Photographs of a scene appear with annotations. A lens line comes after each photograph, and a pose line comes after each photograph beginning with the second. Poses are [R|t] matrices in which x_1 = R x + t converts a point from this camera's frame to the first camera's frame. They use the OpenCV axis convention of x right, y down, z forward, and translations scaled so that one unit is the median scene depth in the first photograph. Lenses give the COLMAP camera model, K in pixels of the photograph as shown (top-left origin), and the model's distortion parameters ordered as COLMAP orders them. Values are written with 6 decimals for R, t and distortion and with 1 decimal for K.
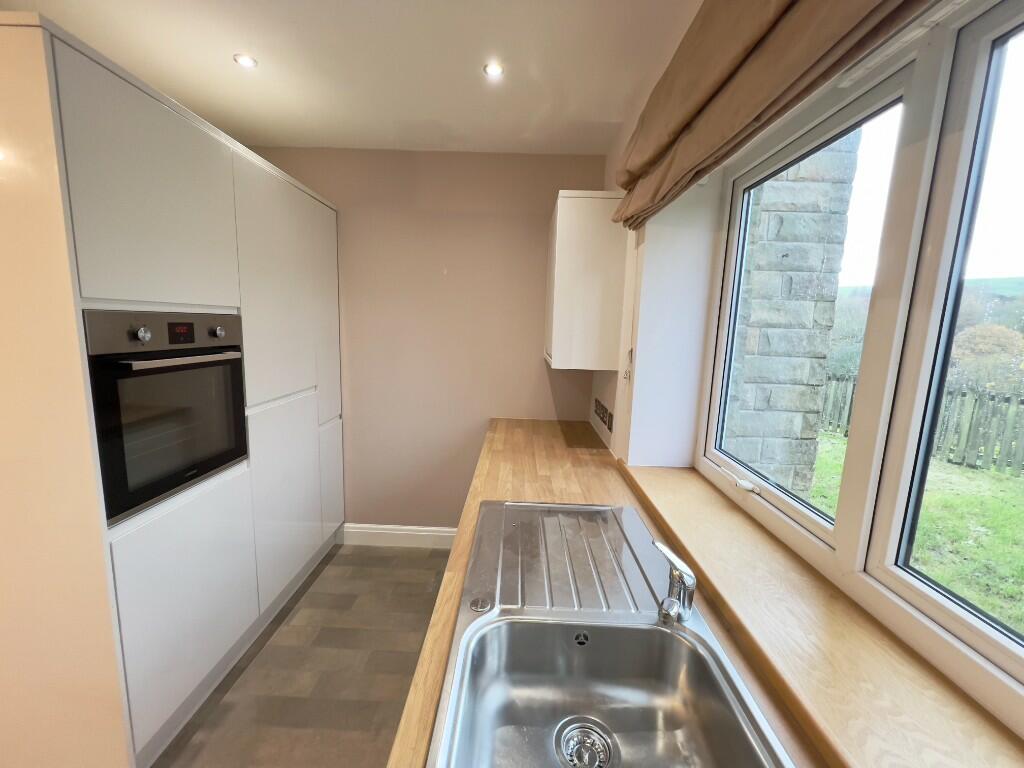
lens RADIAL K [[409.6, 0, 512.0], [0, 409.6, 384.0], [0, 0, 1]] dist [-0.001414, 0.000044]
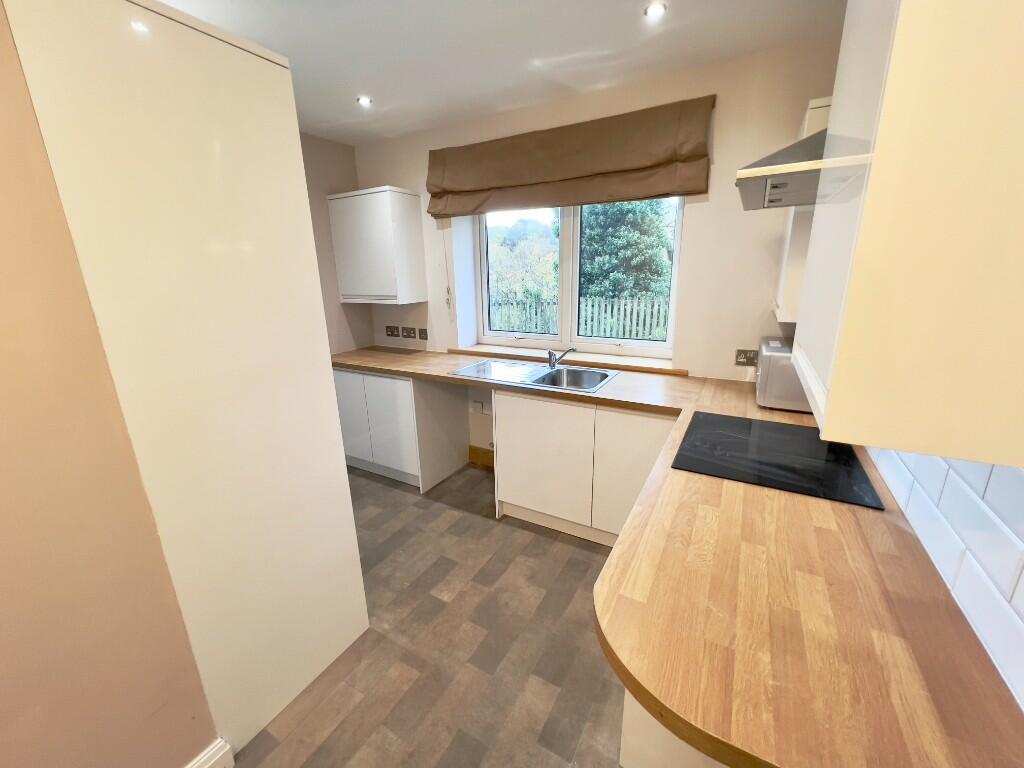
lens RADIAL K [[409.6, 0, 512.0], [0, 409.6, 384.0], [0, 0, 1]] dist [-0.001414, 0.000044]
pose [[0.470722, -0.279036, 0.836994, -1.251754], [0.164495, 0.959793, 0.227463, -0.040804], [-0.866812, 0.030610, 0.497696, -0.161577]]
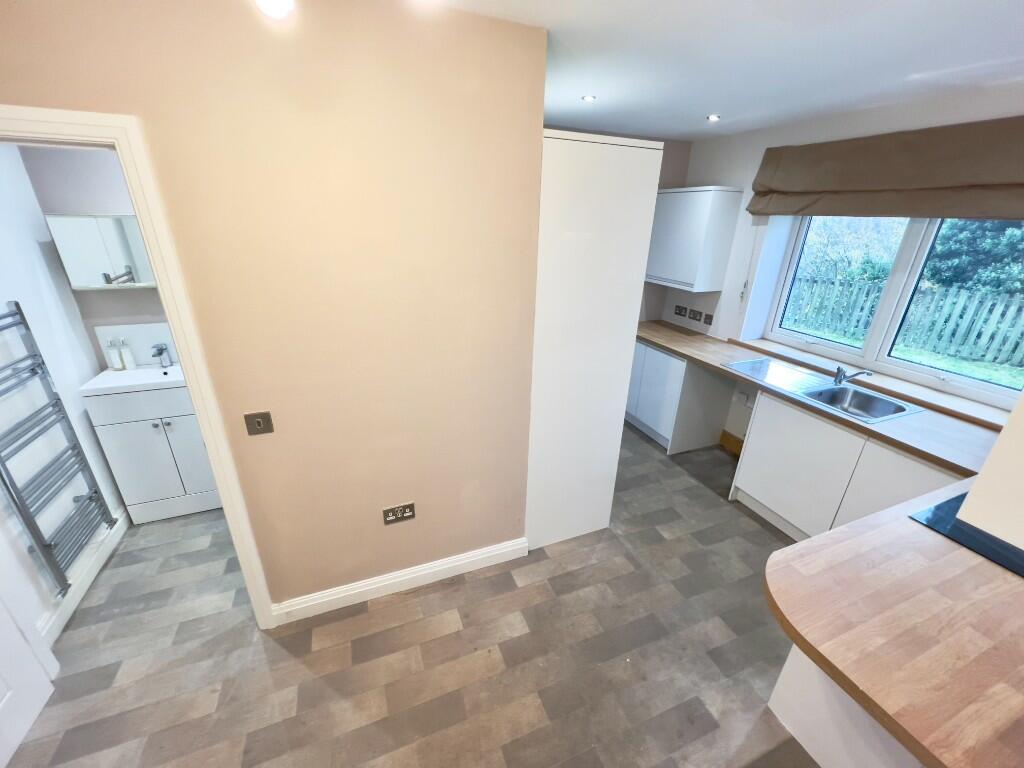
lens RADIAL K [[408.6, 0, 512.0], [0, 408.6, 384.0], [0, 0, 1]] dist [-0.001588, -0.000419]
pose [[0.917495, -0.161379, 0.363537, -1.526773], [0.063861, 0.961902, 0.265830, -0.207684], [-0.392586, -0.220682, 0.892847, -0.410554]]
